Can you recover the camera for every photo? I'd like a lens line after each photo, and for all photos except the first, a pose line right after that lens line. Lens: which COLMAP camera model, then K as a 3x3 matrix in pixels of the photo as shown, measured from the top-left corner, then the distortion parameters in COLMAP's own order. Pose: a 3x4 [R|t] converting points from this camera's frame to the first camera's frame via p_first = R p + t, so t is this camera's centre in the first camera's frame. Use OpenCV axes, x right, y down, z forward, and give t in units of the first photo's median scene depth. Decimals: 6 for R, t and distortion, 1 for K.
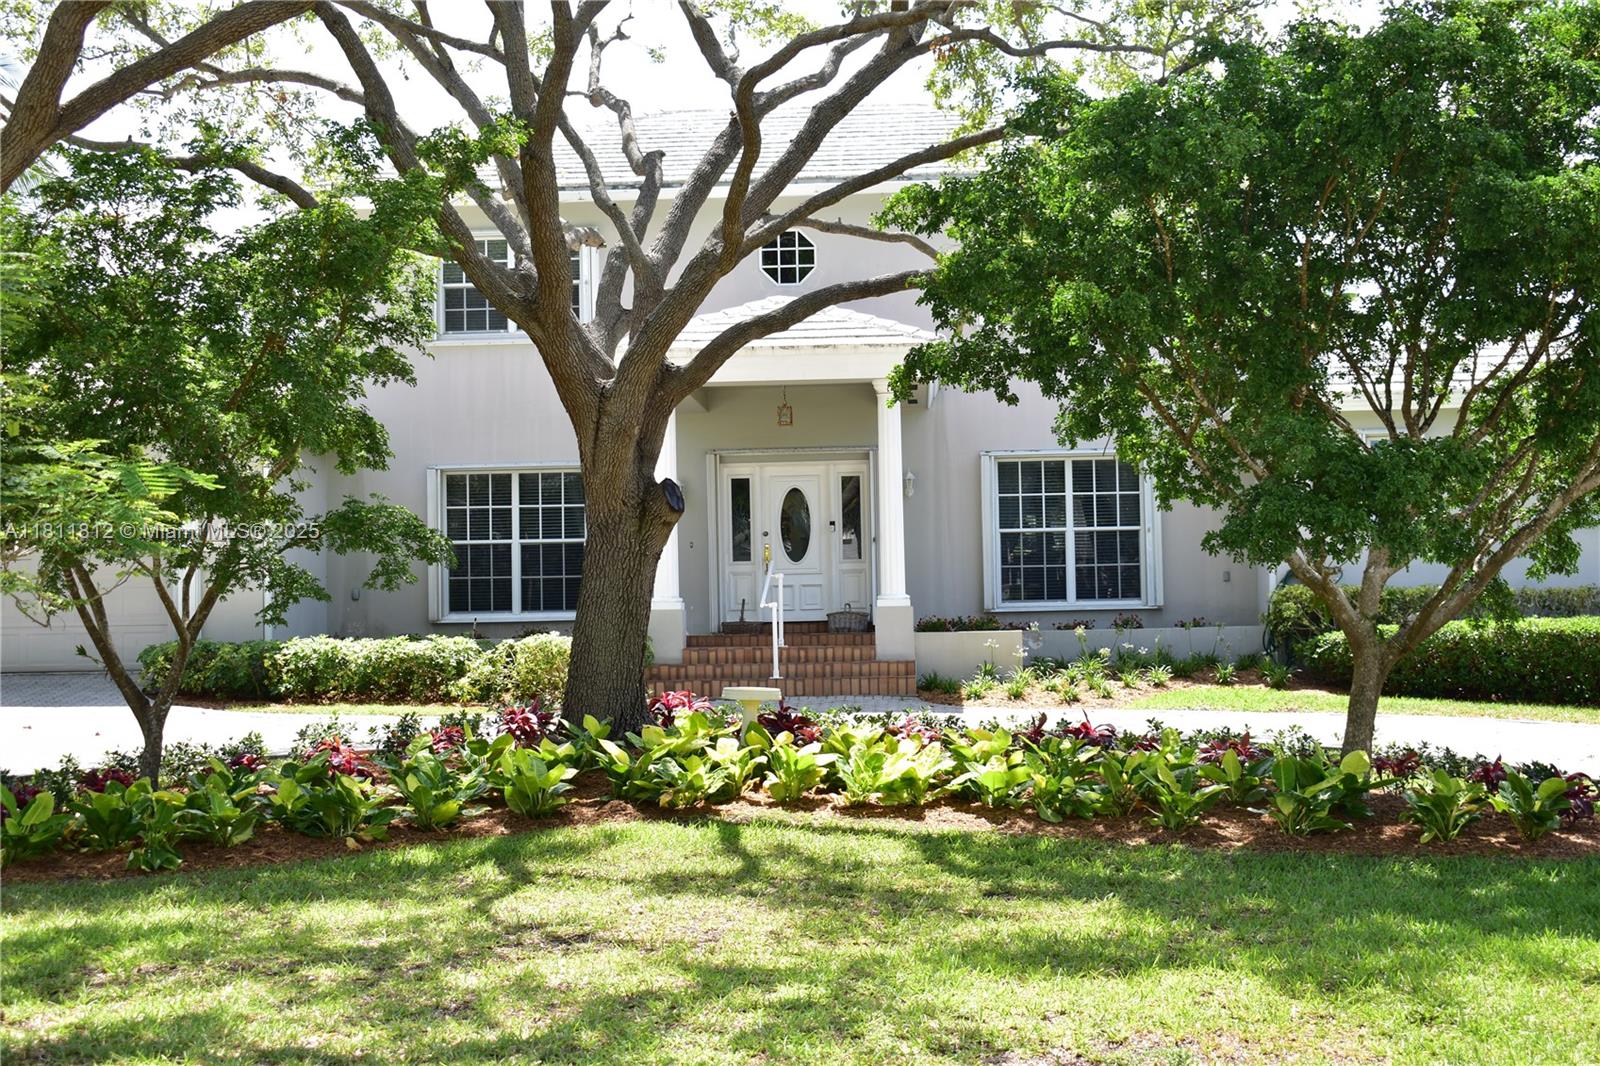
lens RADIAL K [[2344.5, 0, 795.0], [0, 2344.5, 532.5], [0, 0, 1]] dist [-0.020337, 0.016706]
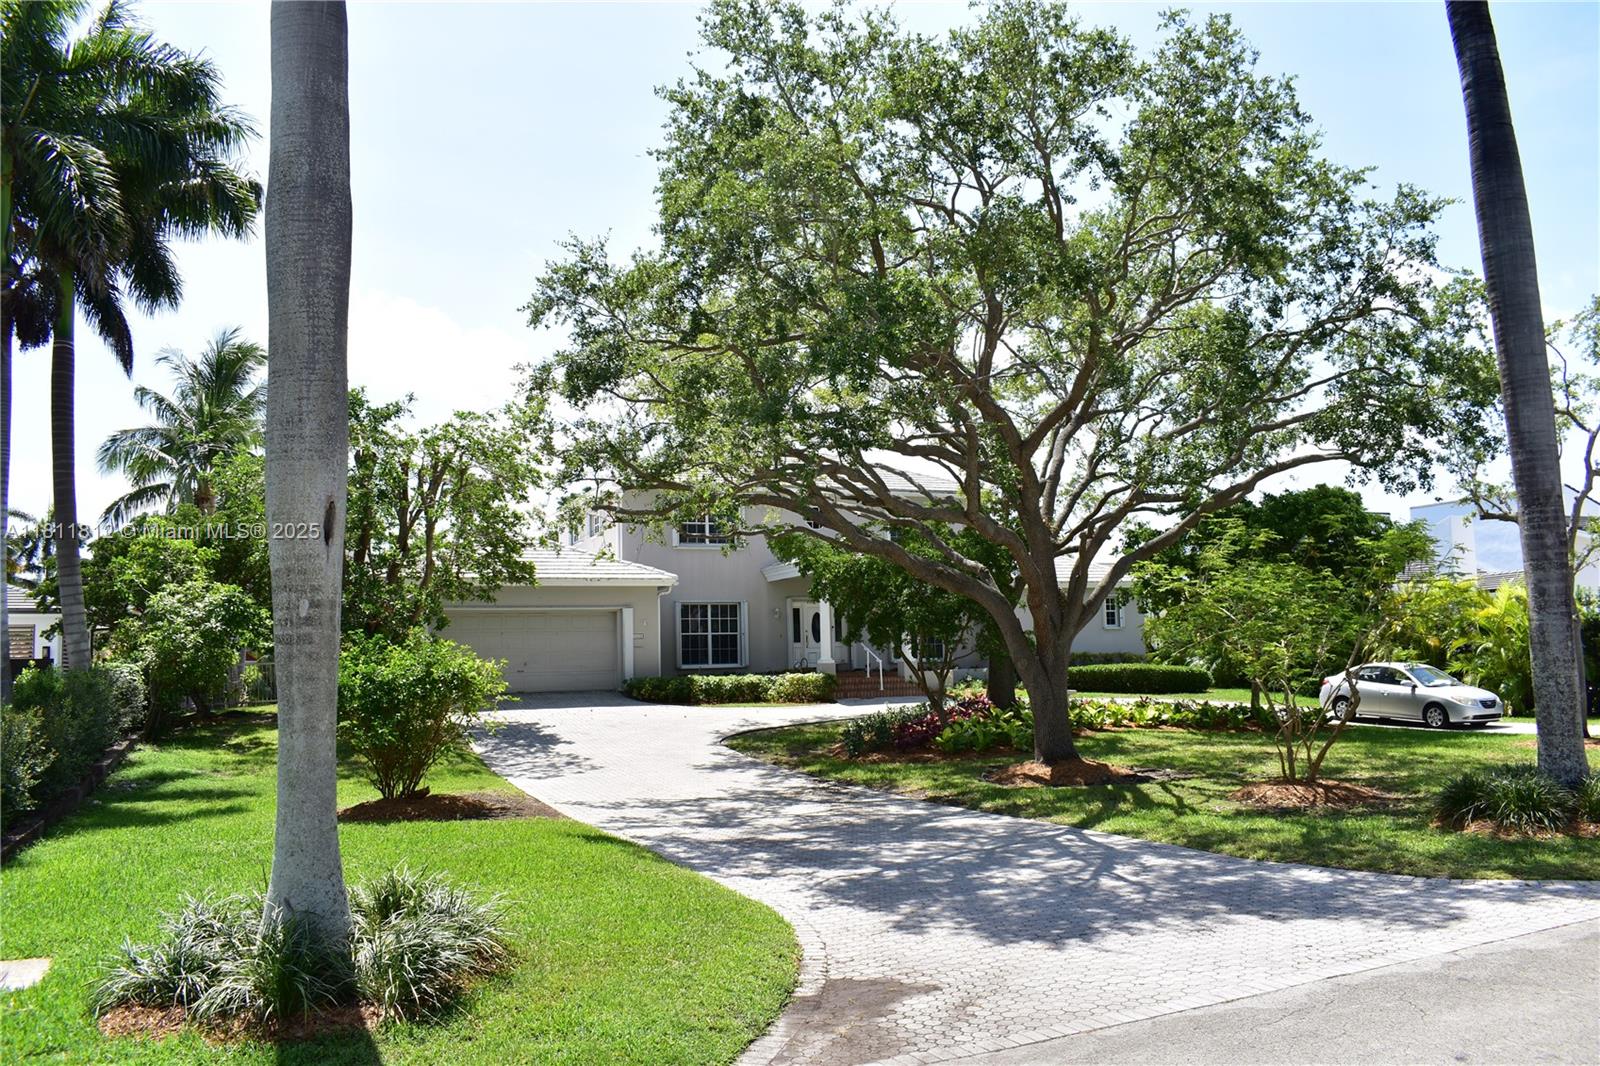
lens RADIAL K [[1237.4, 0, 800.0], [0, 1237.4, 533.0], [0, 0, 1]] dist [-0.088116, -0.001659]
pose [[0.908463, 0.042431, 0.415806, -0.978527], [-0.014724, 0.997465, -0.069618, -0.020805], [-0.417706, 0.057123, 0.906785, -0.274846]]
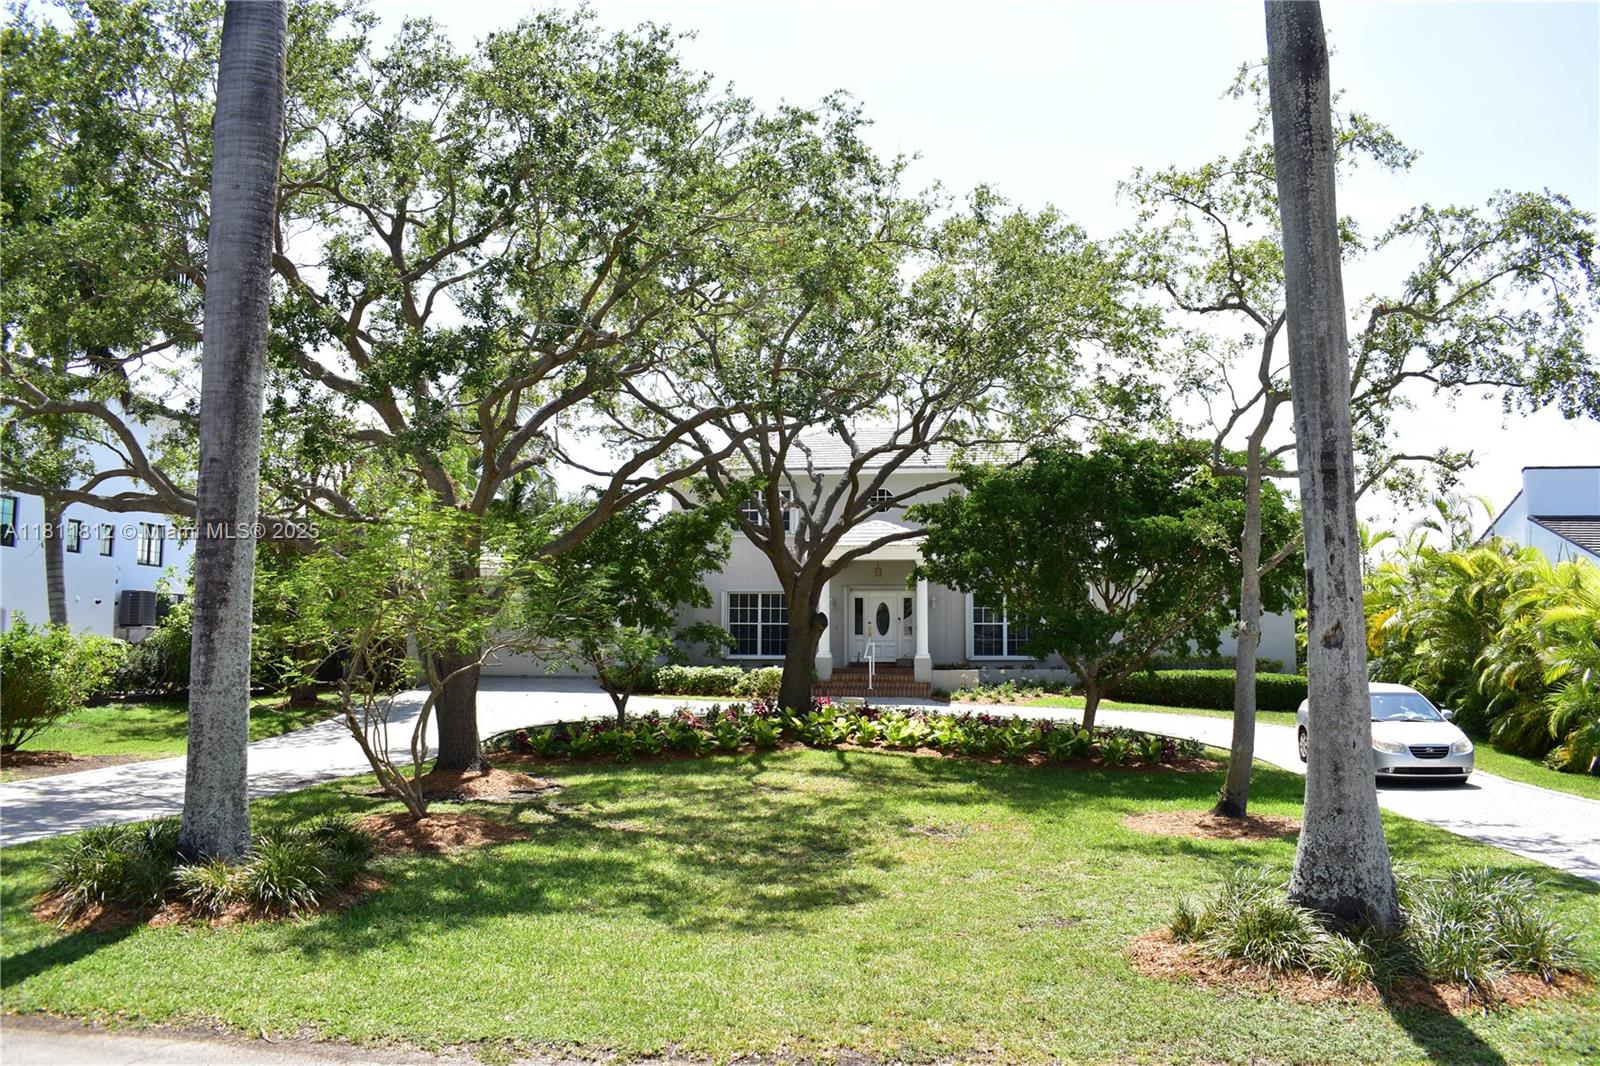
lens RADIAL K [[1237.4, 0, 800.0], [0, 1237.4, 533.0], [0, 0, 1]] dist [-0.088116, -0.001659]
pose [[0.996307, 0.015624, -0.084435, 0.035067], [-0.019926, 0.998533, -0.050342, -0.043367], [0.083524, 0.051839, 0.995156, -0.342956]]
